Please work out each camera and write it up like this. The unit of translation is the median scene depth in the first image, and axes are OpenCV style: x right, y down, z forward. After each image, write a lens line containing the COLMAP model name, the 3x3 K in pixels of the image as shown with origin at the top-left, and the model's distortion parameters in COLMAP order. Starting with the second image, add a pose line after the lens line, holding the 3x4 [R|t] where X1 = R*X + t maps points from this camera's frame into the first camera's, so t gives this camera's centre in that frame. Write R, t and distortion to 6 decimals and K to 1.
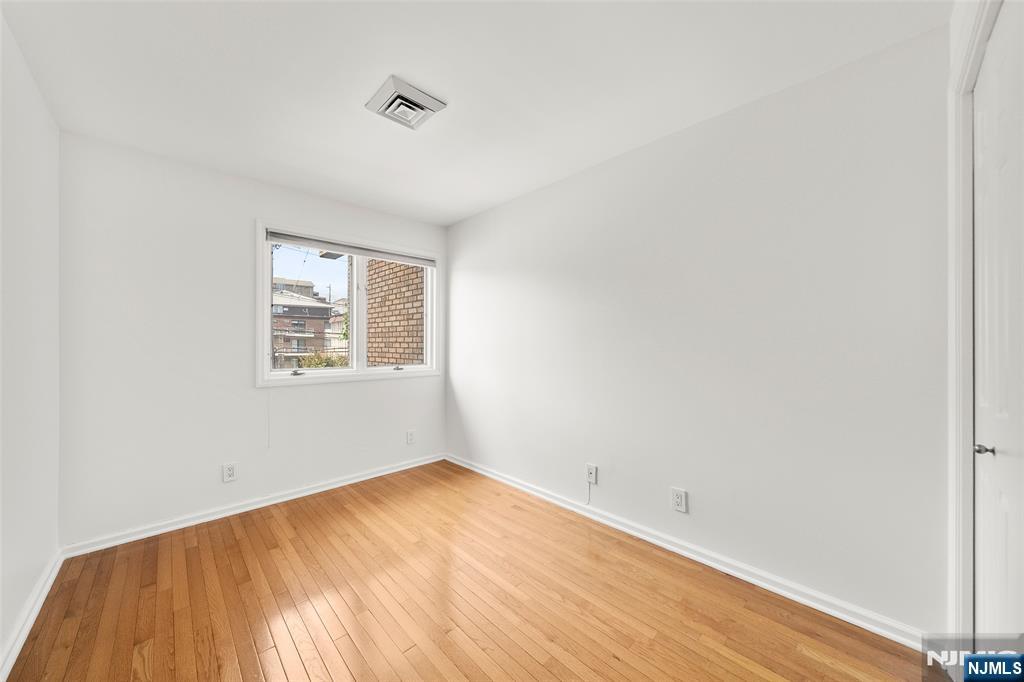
lens RADIAL K [[357.0, 0, 513.8], [0, 357.0, 343.6], [0, 0, 1]] dist [0.000195, -0.000501]
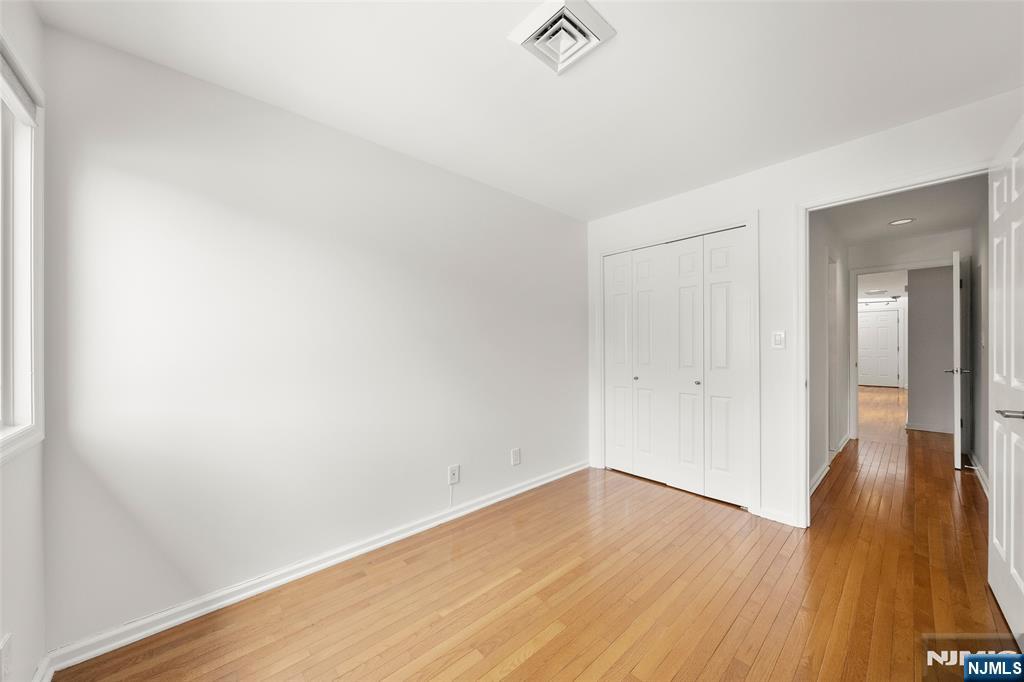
lens RADIAL K [[357.0, 0, 513.8], [0, 357.0, 346.4], [0, 0, 1]] dist [0.000195, -0.000501]
pose [[0.032800, 0.003954, 0.999454, -0.806387], [-0.003042, 0.999988, -0.003856, 0.002537], [-0.999457, -0.002914, 0.032812, 0.809013]]
